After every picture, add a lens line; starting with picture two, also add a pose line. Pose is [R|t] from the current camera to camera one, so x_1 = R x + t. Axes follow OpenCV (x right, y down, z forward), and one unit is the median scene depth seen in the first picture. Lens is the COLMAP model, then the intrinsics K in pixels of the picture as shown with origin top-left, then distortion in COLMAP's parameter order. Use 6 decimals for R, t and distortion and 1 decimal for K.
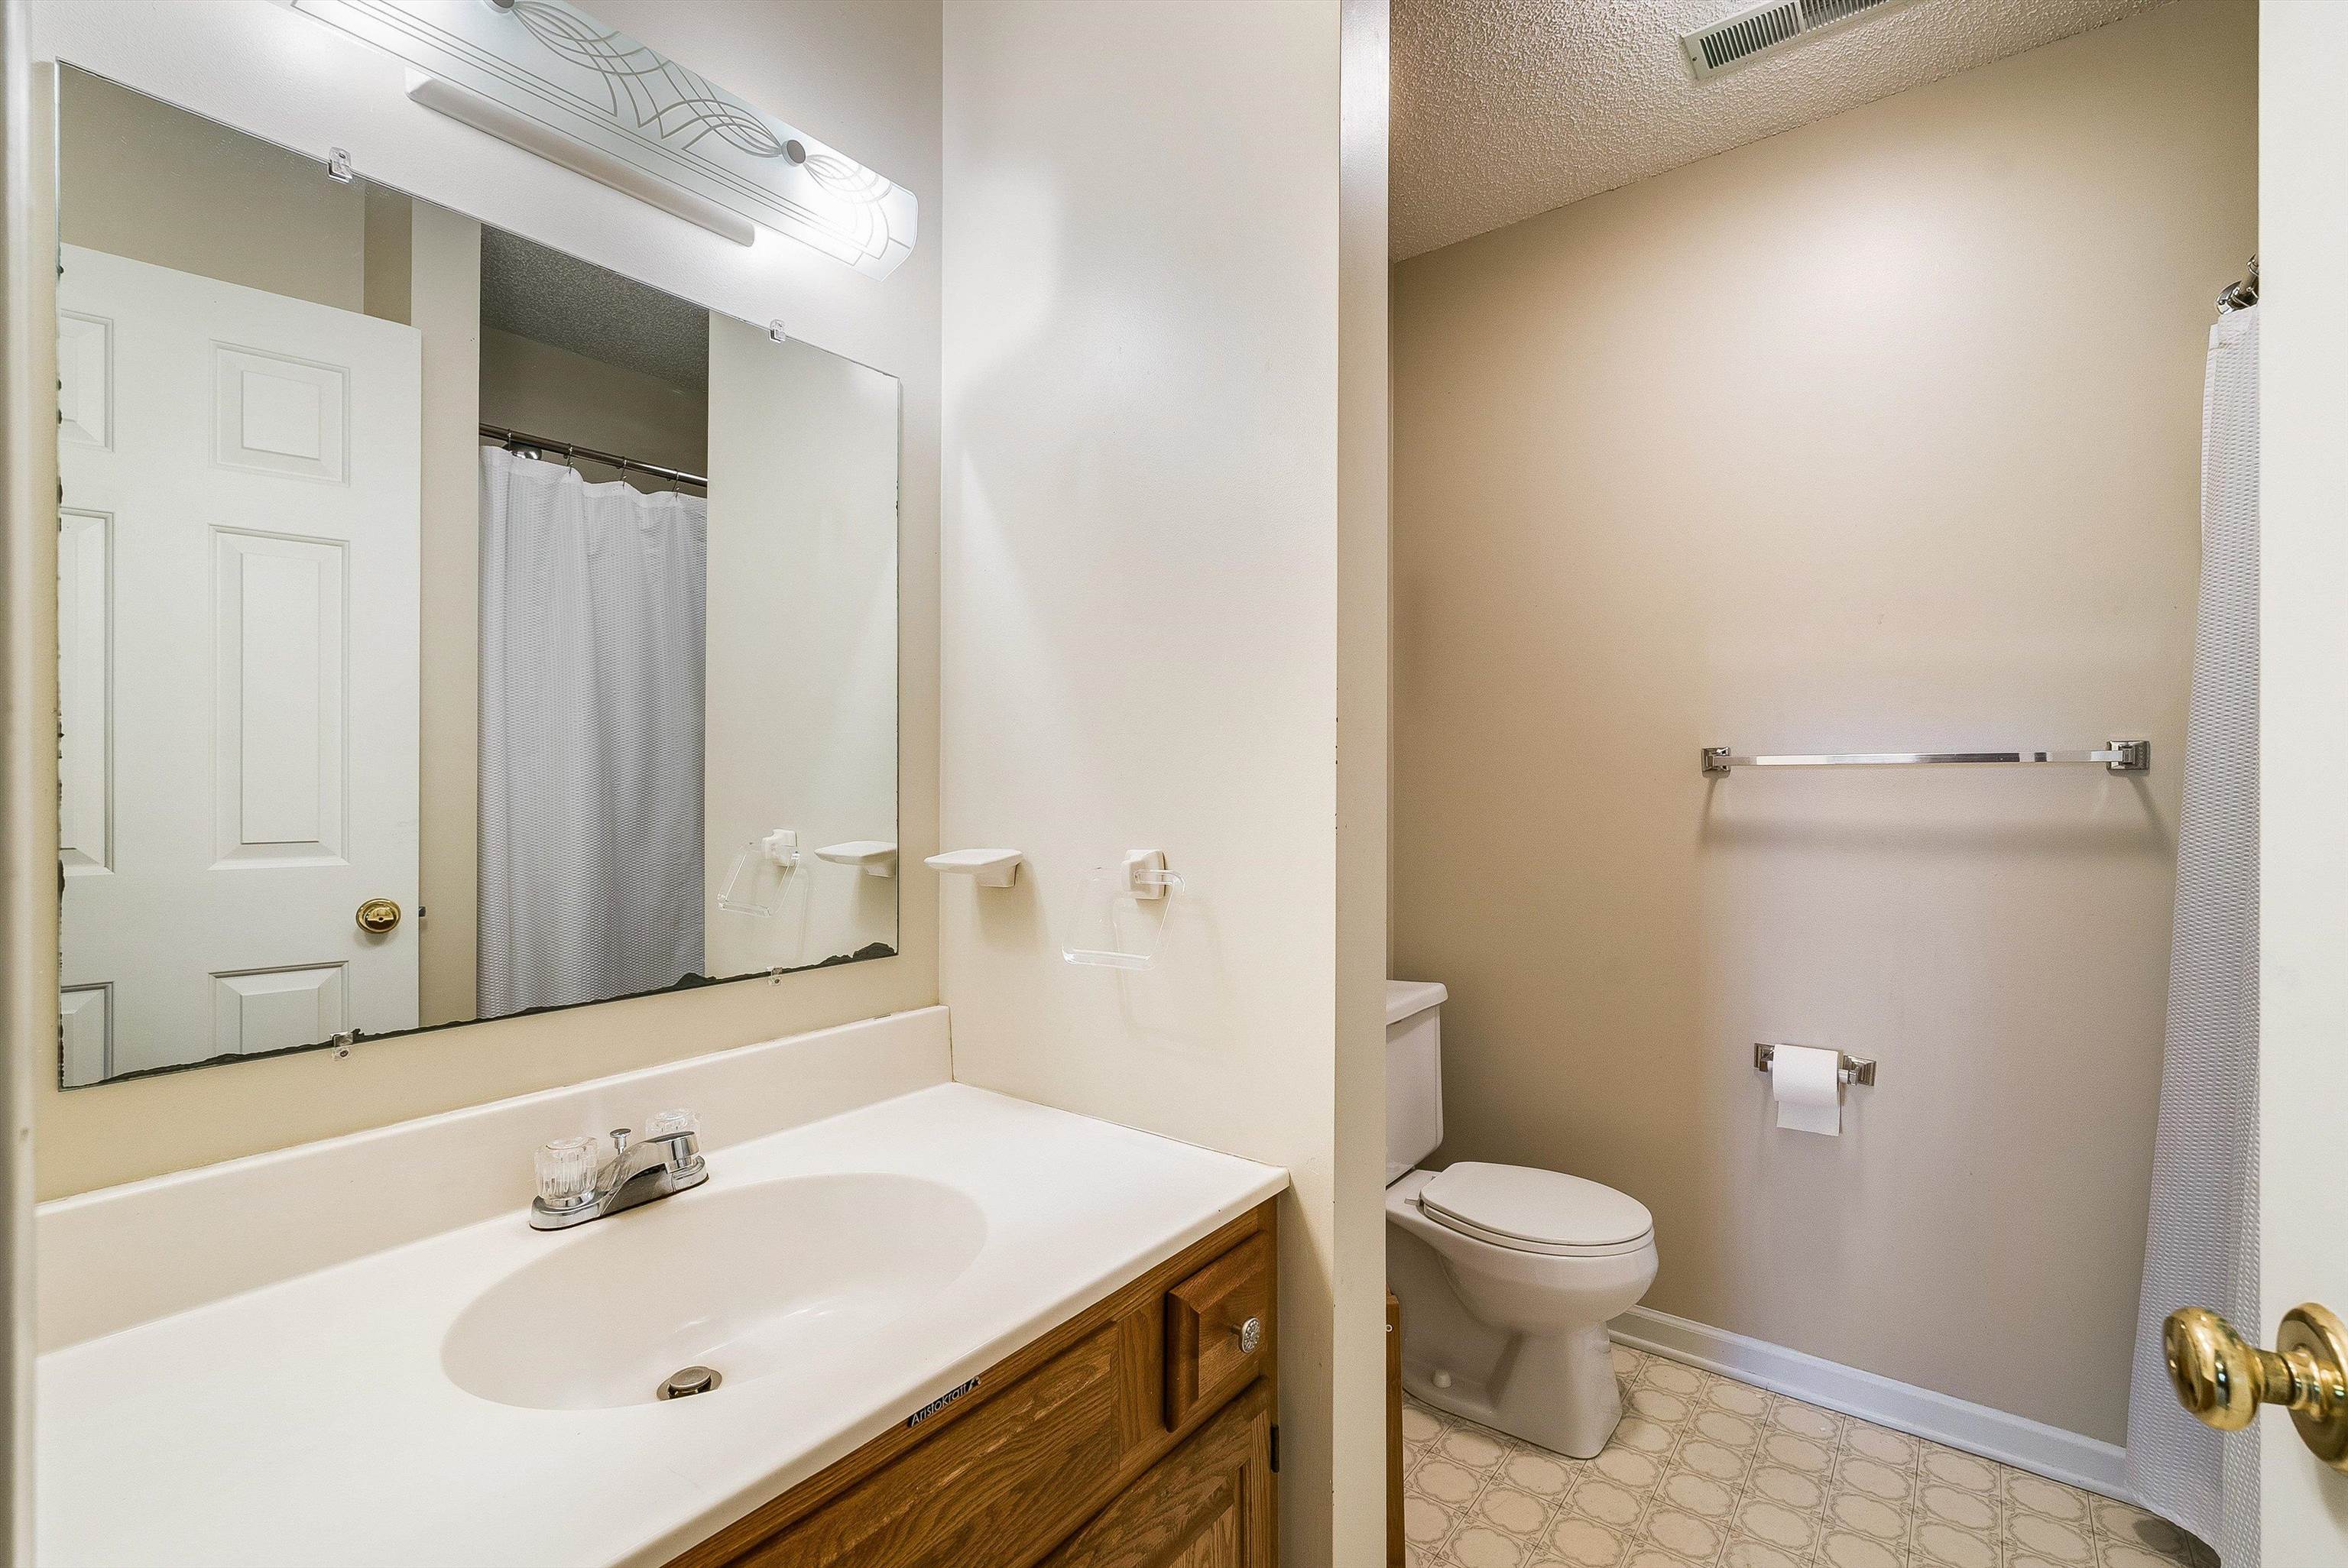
lens RADIAL K [[1046.8, 0, 1179.6], [0, 1046.8, 790.7], [0, 0, 1]] dist [-0.000629, 0.000404]
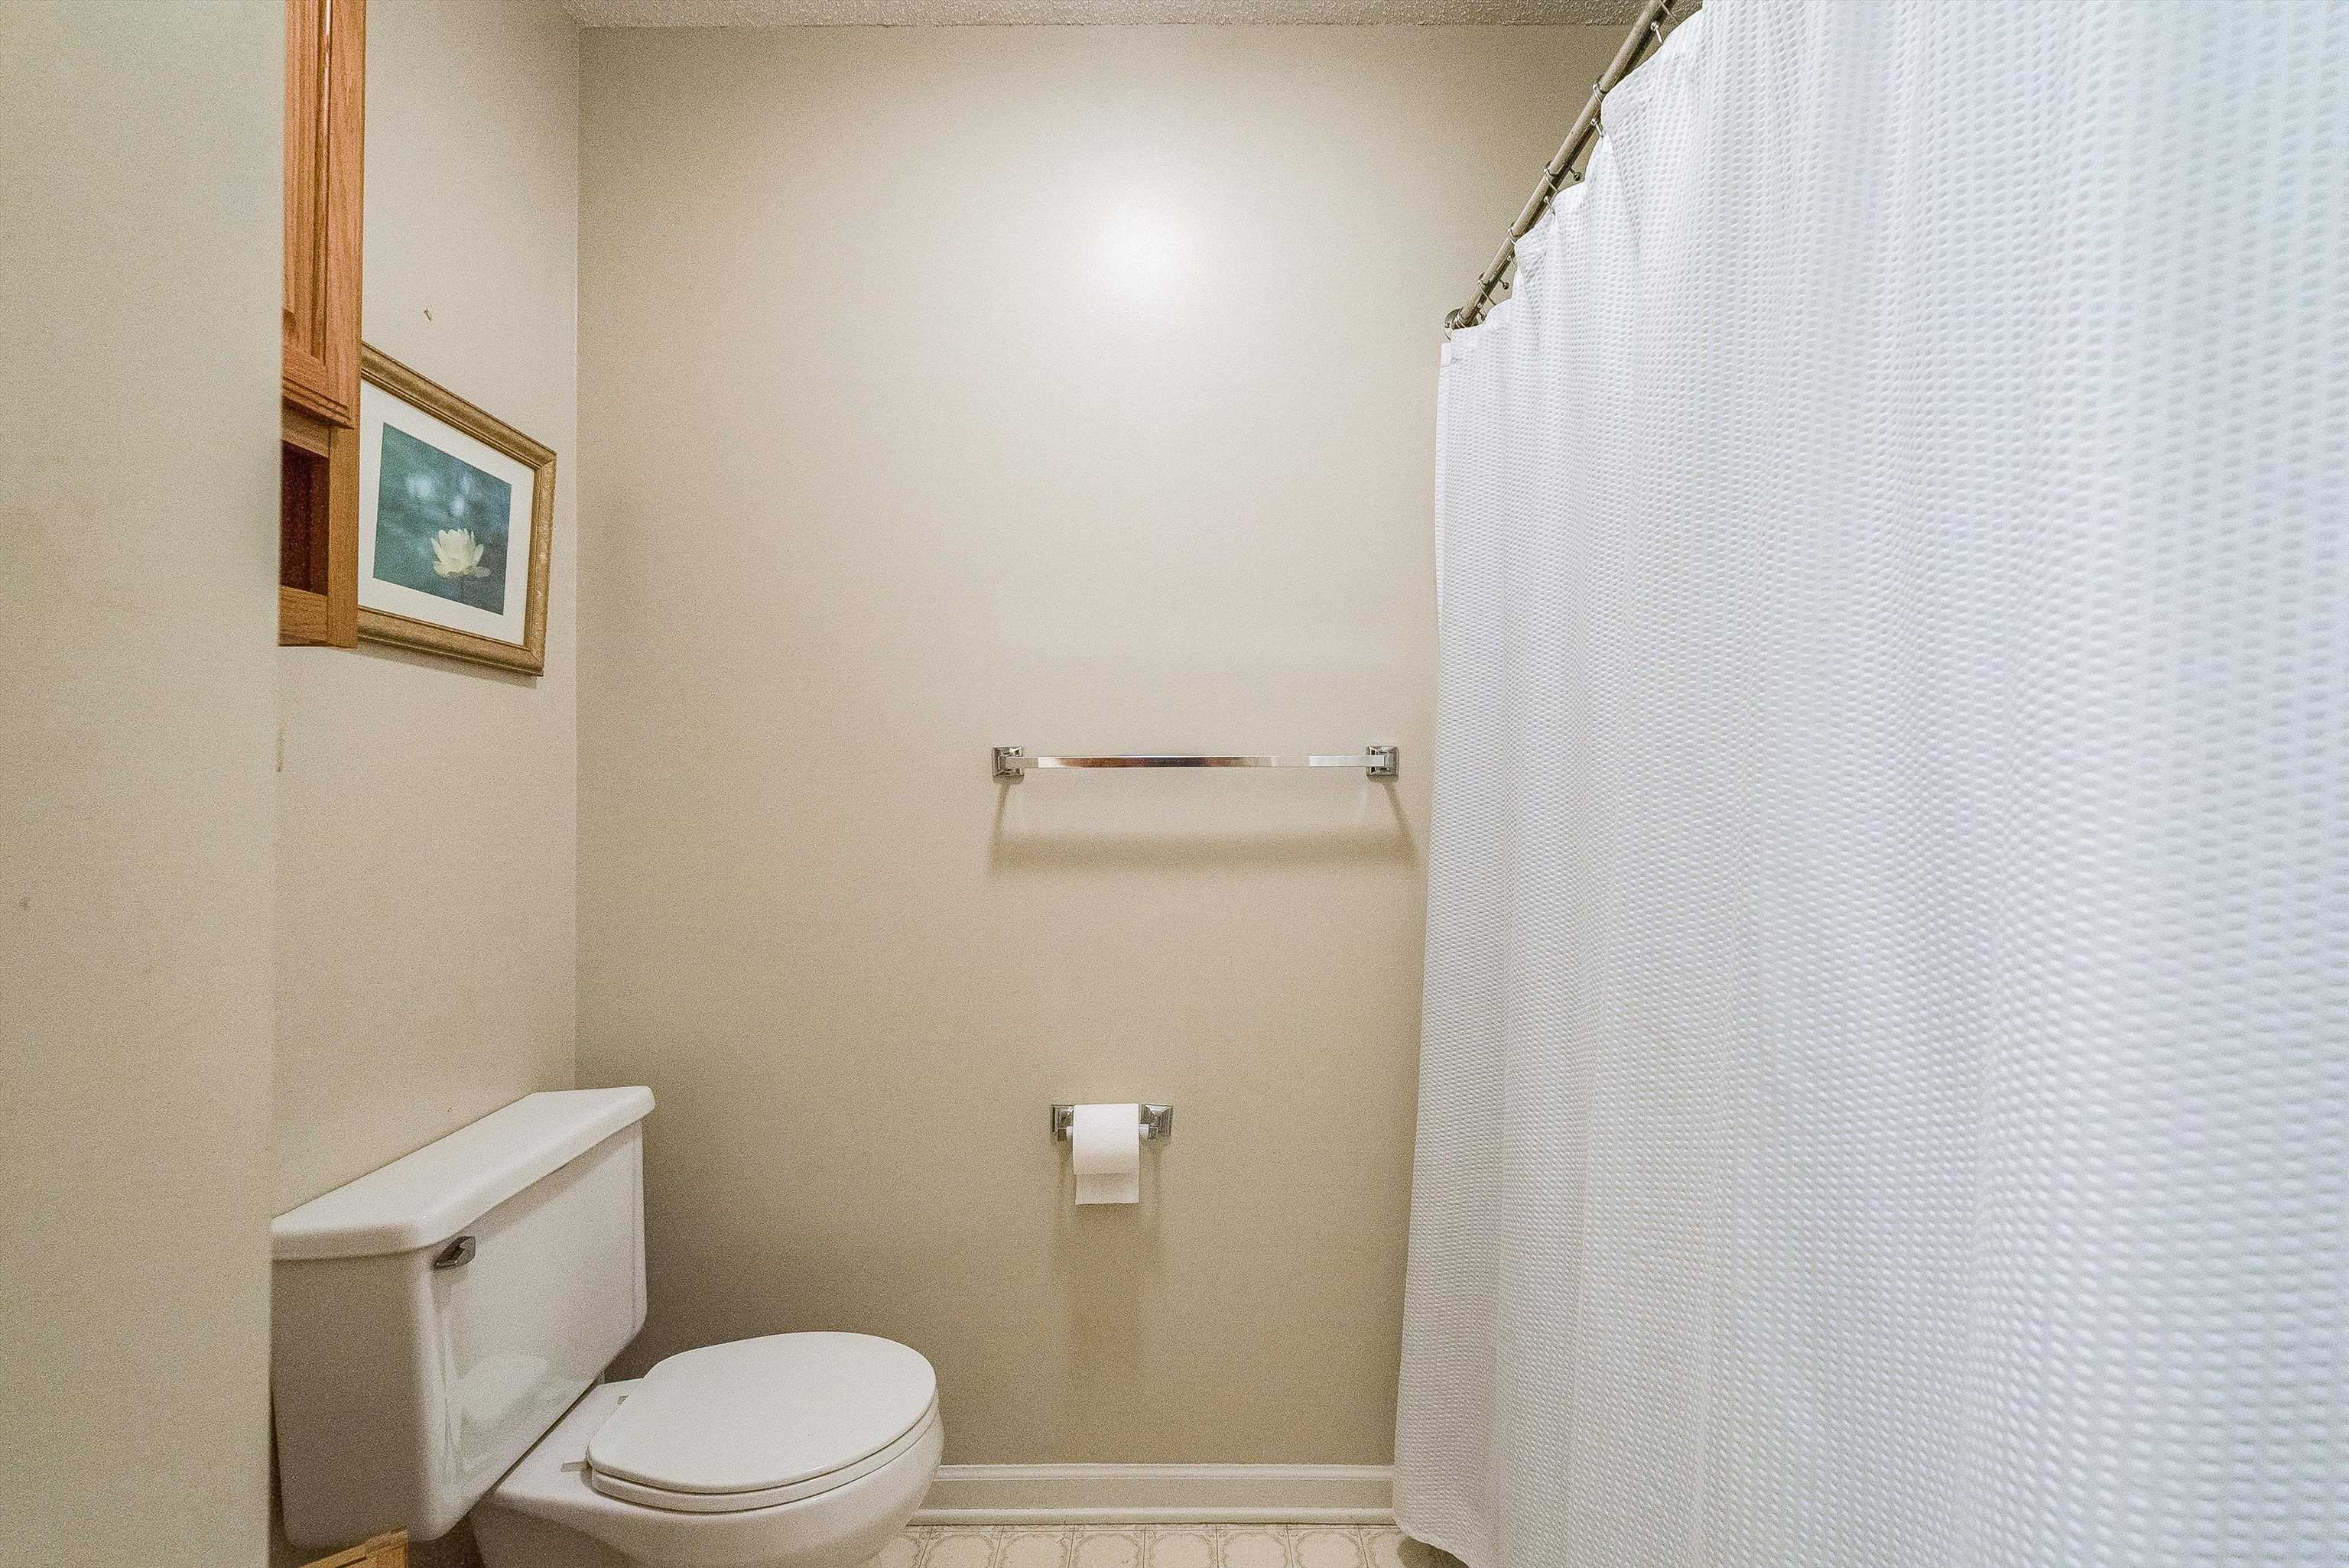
lens RADIAL K [[1064.3, 0, 1180.5], [0, 1064.3, 792.3], [0, 0, 1]] dist [-0.018051, 0.000195]
pose [[0.804602, -0.005322, 0.593791, 0.139059], [0.004240, 0.999986, 0.003218, -0.008099], [-0.593800, -0.000071, 0.804613, 0.274599]]
